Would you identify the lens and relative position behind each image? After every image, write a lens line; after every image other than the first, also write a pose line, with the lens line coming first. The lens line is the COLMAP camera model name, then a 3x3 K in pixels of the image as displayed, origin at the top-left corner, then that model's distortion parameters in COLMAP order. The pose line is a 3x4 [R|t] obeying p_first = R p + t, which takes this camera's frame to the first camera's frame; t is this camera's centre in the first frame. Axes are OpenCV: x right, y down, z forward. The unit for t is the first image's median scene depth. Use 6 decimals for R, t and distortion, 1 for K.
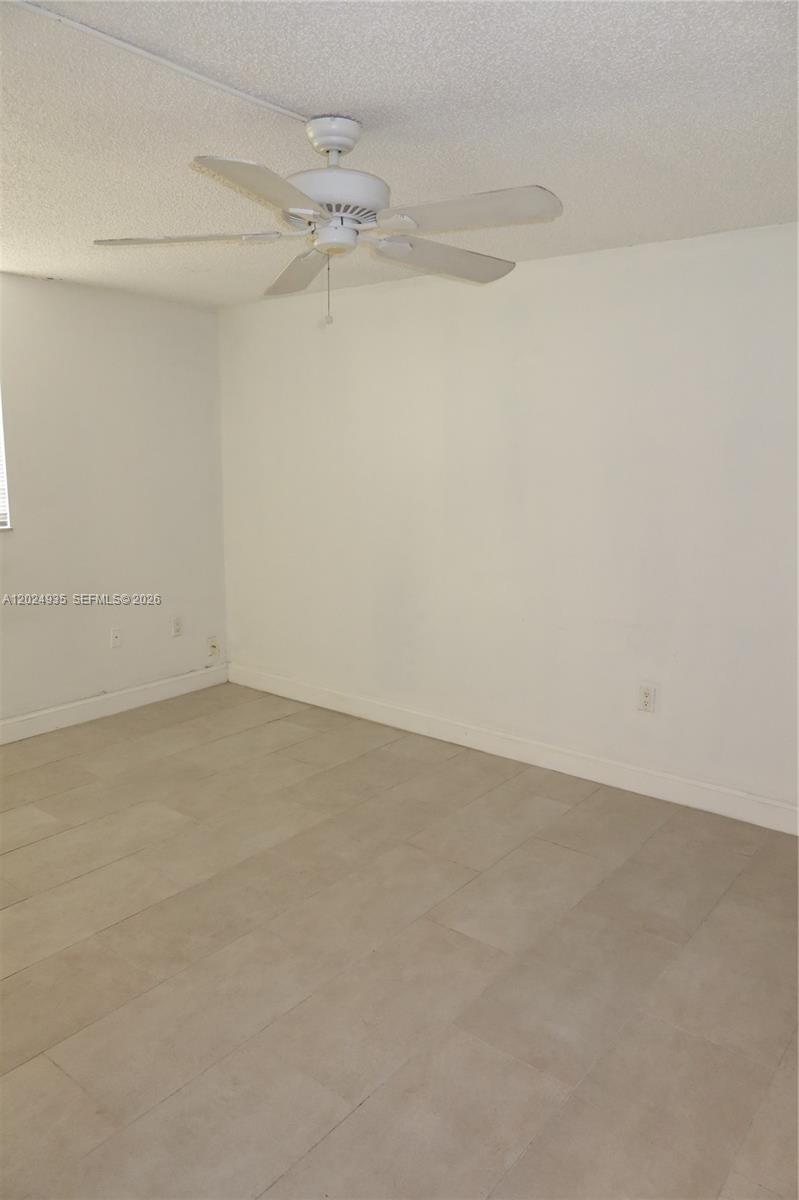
lens RADIAL K [[822.0, 0, 402.5], [0, 822.0, 602.6], [0, 0, 1]] dist [-0.028640, 0.003292]
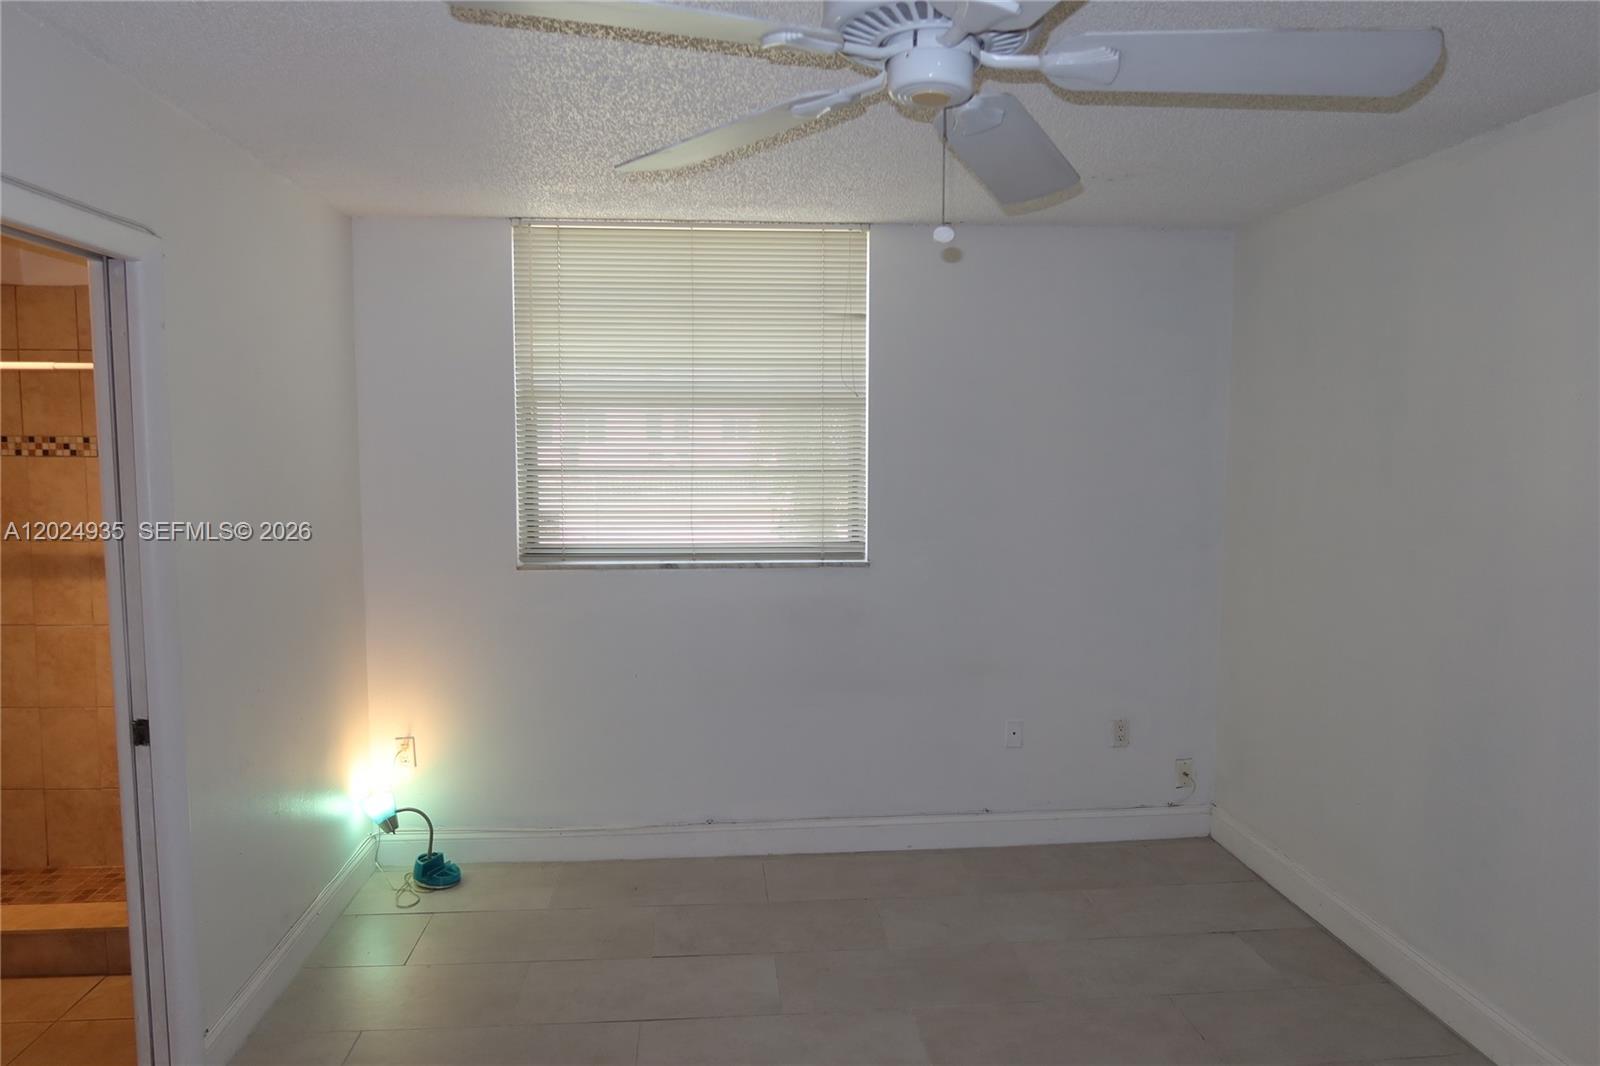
lens RADIAL K [[1096.0, 0, 797.9], [0, 1096.0, 530.0], [0, 0, 1]] dist [-0.028640, 0.003292]
pose [[0.686030, 0.056127, -0.725405, 0.238220], [-0.128896, 0.990625, -0.045252, -0.083132], [0.716065, 0.124546, 0.686833, 0.337395]]
